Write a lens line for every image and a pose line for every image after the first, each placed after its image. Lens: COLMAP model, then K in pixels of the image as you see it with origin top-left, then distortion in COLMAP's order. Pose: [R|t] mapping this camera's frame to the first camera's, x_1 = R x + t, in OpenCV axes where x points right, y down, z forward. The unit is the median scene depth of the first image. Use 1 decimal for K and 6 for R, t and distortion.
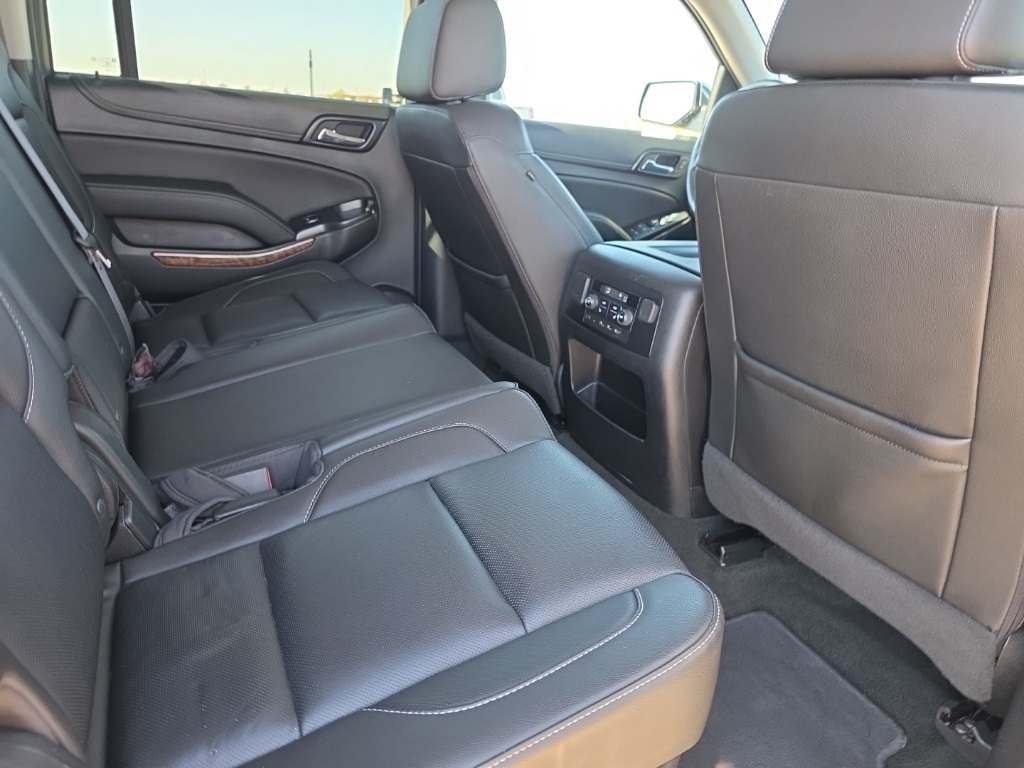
lens RADIAL K [[696.8, 0, 512.0], [0, 696.8, 384.0], [0, 0, 1]] dist [0.047714, -0.058131]
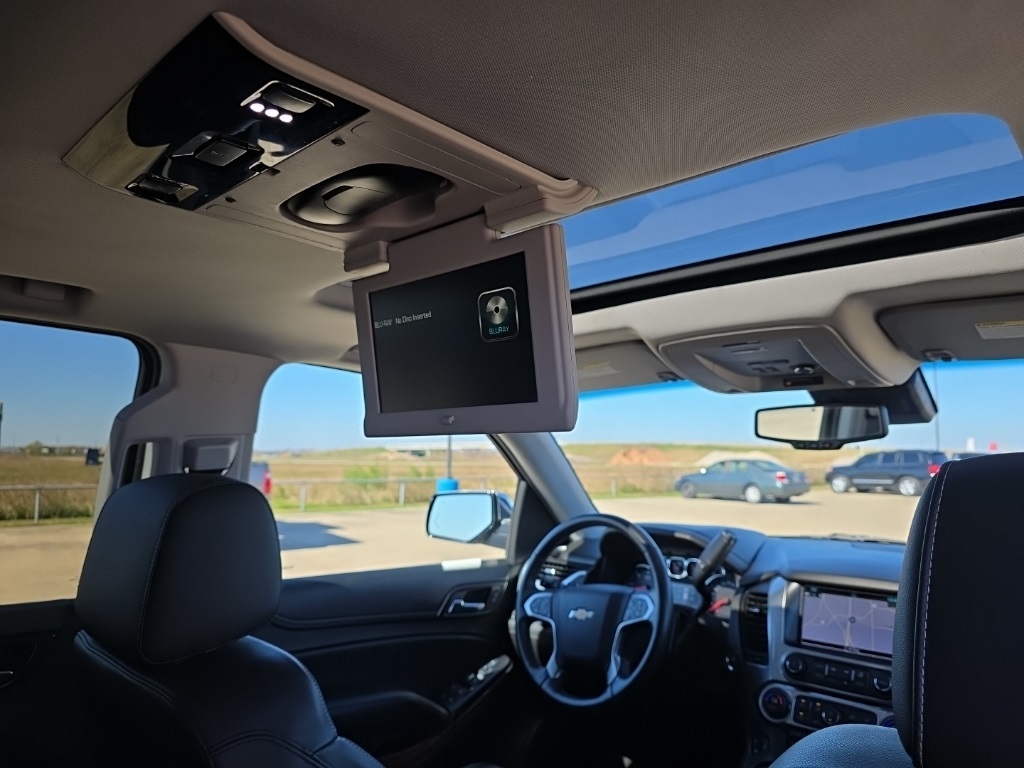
lens RADIAL K [[696.8, 0, 512.0], [0, 696.8, 384.0], [0, 0, 1]] dist [0.047714, -0.058131]
pose [[0.932551, -0.013210, 0.360795, -0.024047], [0.168353, 0.899943, -0.402193, -0.205987], [-0.319382, 0.435807, 0.841467, 0.212652]]
